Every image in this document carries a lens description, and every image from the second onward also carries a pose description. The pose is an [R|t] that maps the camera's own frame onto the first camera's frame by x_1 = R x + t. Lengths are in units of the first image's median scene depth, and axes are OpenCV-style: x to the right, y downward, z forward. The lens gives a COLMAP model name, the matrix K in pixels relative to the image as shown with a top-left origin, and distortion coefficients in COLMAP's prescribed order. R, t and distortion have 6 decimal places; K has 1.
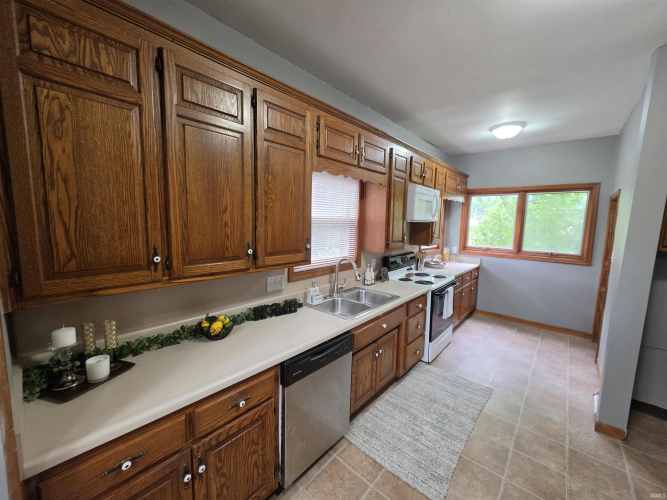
lens RADIAL K [[268.1, 0, 336.0], [0, 268.1, 249.3], [0, 0, 1]] dist [-0.002514, 0.000508]
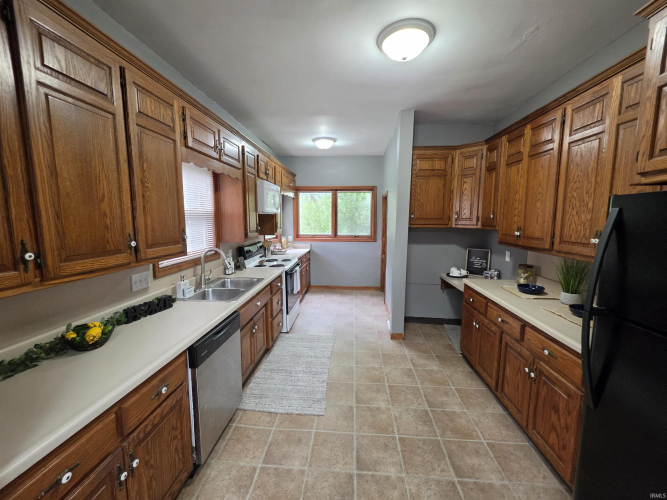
lens RADIAL K [[268.1, 0, 332.6], [0, 268.1, 249.9], [0, 0, 1]] dist [-0.002514, 0.000508]
pose [[0.804104, -0.093043, 0.587163, -0.179761], [0.081570, 0.995603, 0.046059, 0.025001], [-0.588866, 0.010859, 0.808157, -0.093509]]
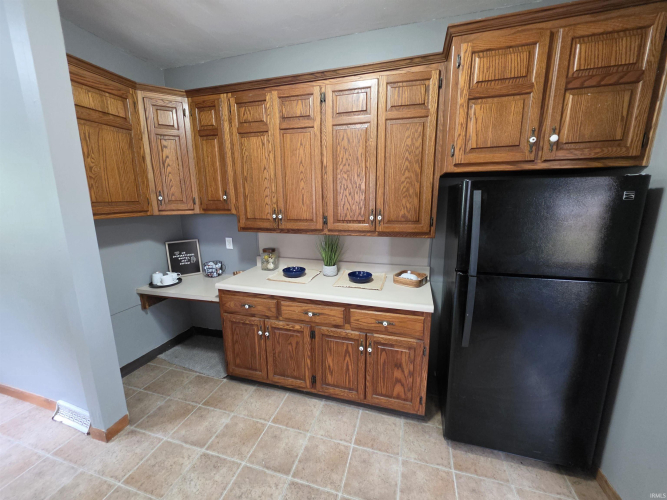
lens RADIAL K [[268.1, 0, 334.0], [0, 268.1, 250.3], [0, 0, 1]] dist [-0.002514, 0.000508]
pose [[-0.410475, -0.199411, 0.889801, 0.047323], [0.097686, 0.960564, 0.260333, -0.034589], [-0.906624, 0.193782, -0.374808, 0.446102]]
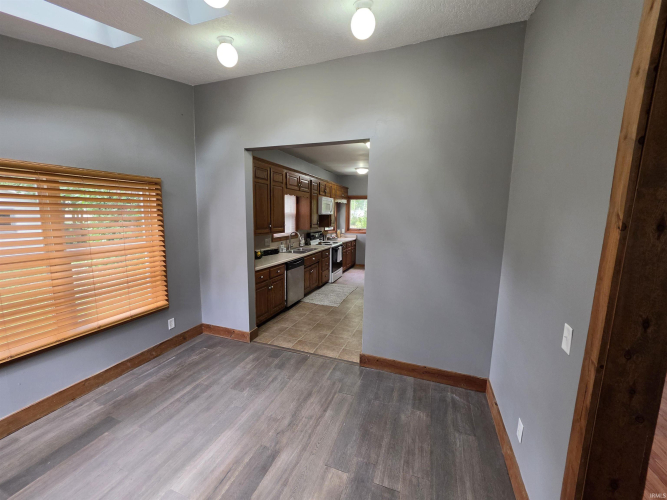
lens RADIAL K [[268.1, 0, 337.1], [0, 268.1, 253.6], [0, 0, 1]] dist [-0.002514, 0.000508]
pose [[0.931214, -0.058060, 0.359819, -0.400822], [0.042409, 0.997785, 0.051249, 0.105945], [-0.361998, -0.032464, 0.931613, -1.075115]]
